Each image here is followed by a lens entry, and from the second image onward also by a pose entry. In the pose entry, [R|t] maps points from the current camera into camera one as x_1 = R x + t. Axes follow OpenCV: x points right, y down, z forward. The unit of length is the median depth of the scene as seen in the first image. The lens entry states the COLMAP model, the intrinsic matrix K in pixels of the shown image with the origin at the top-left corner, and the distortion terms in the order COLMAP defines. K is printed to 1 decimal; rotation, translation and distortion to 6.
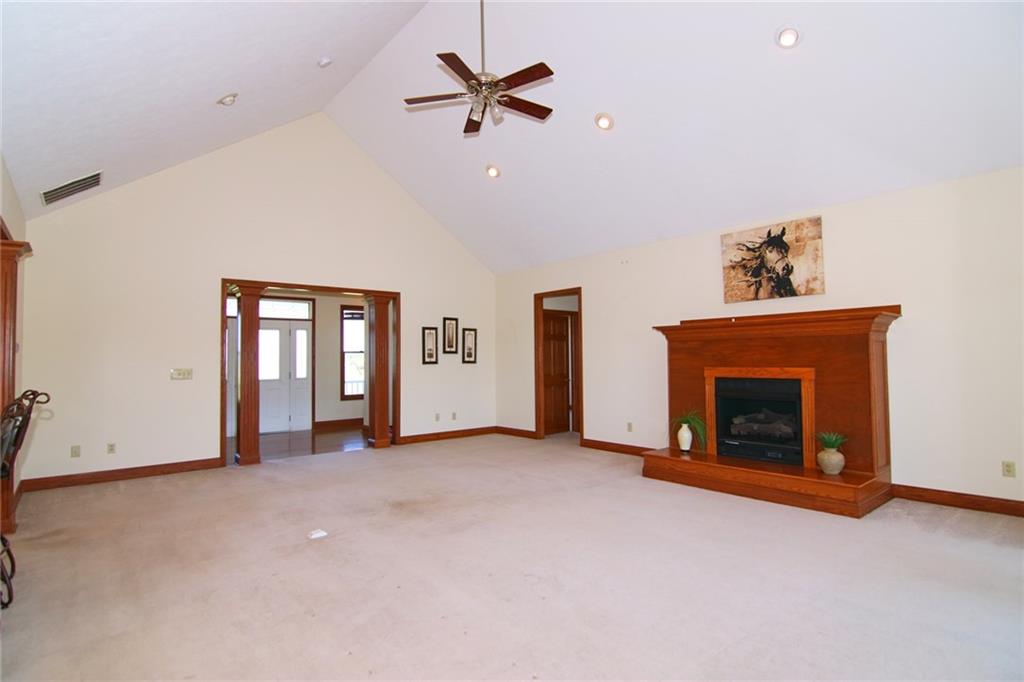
lens RADIAL K [[525.5, 0, 494.3], [0, 525.5, 339.3], [0, 0, 1]] dist [-0.005559, -0.002959]
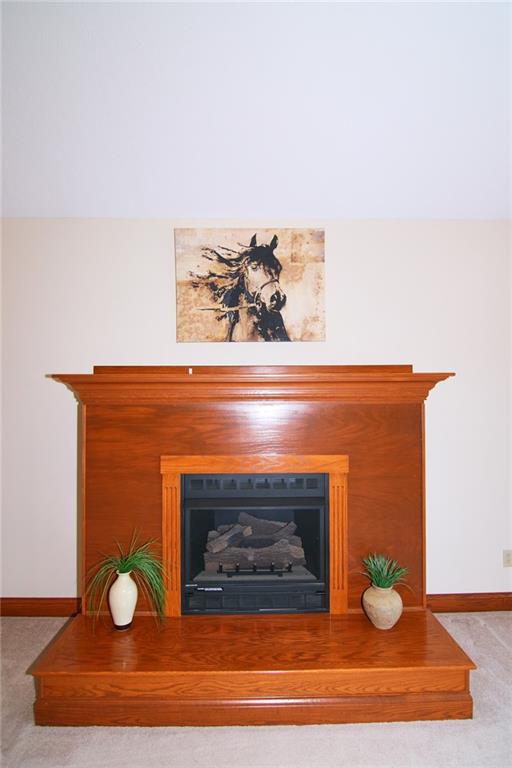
lens RADIAL K [[394.1, 0, 257.3], [0, 394.1, 392.9], [0, 0, 1]] dist [-0.005559, -0.002959]
pose [[0.605903, 0.012874, 0.795435, 0.142634], [-0.033144, 0.999409, 0.009071, -0.018394], [-0.794848, -0.031860, 0.605972, 0.696813]]
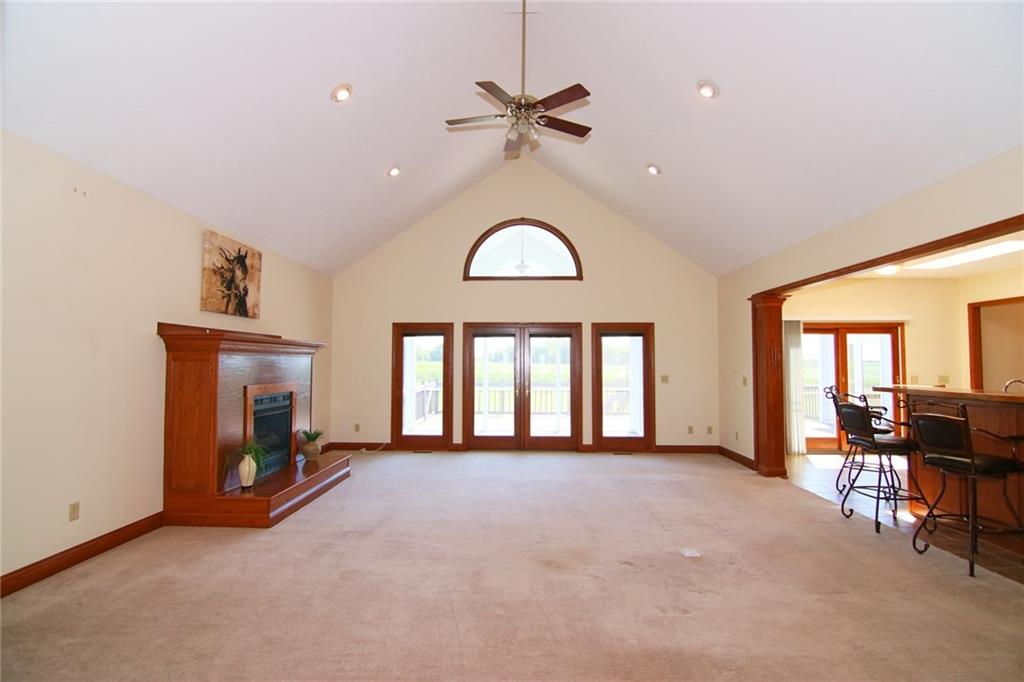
lens RADIAL K [[525.5, 0, 511.0], [0, 525.5, 340.5], [0, 0, 1]] dist [-0.005559, -0.002959]
pose [[-0.771240, 0.037264, 0.635453, -0.511644], [-0.019634, 0.996417, -0.082261, 0.042467], [-0.636241, -0.075919, -0.767746, 1.430607]]
